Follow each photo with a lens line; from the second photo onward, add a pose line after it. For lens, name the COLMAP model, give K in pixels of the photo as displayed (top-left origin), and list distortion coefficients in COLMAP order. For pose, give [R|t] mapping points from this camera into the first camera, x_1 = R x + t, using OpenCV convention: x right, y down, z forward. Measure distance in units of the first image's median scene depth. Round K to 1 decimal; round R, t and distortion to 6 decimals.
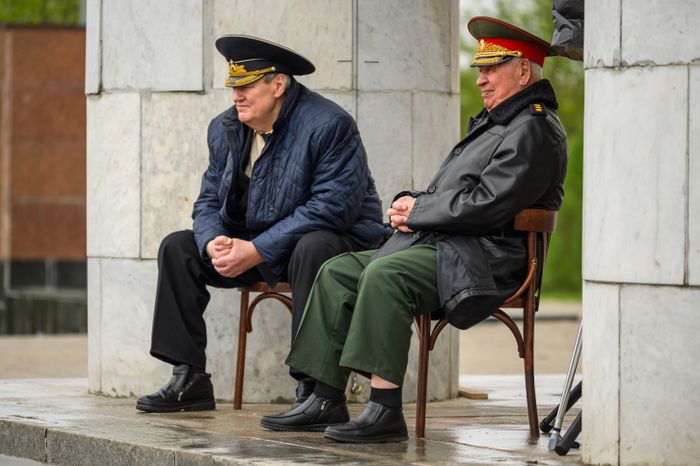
lens RADIAL K [[4018.9, 0, 350.0], [0, 4018.9, 233.0], [0, 0, 1]] dist [-3.351403, 8.253382]
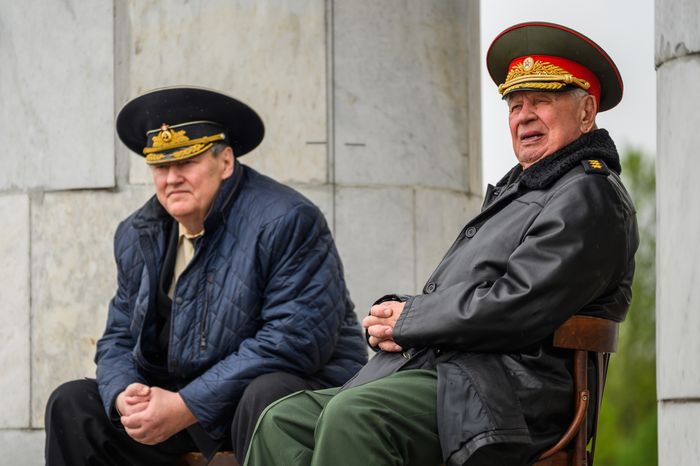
lens RADIAL K [[3604.8, 0, 350.0], [0, 3604.8, 233.0], [0, 0, 1]] dist [-3.029958, 179.380736]
pose [[0.999754, -0.014725, -0.016559, 0.015412], [0.013452, 0.997127, -0.074550, 0.020603], [0.017609, 0.074309, 0.997080, 0.386848]]
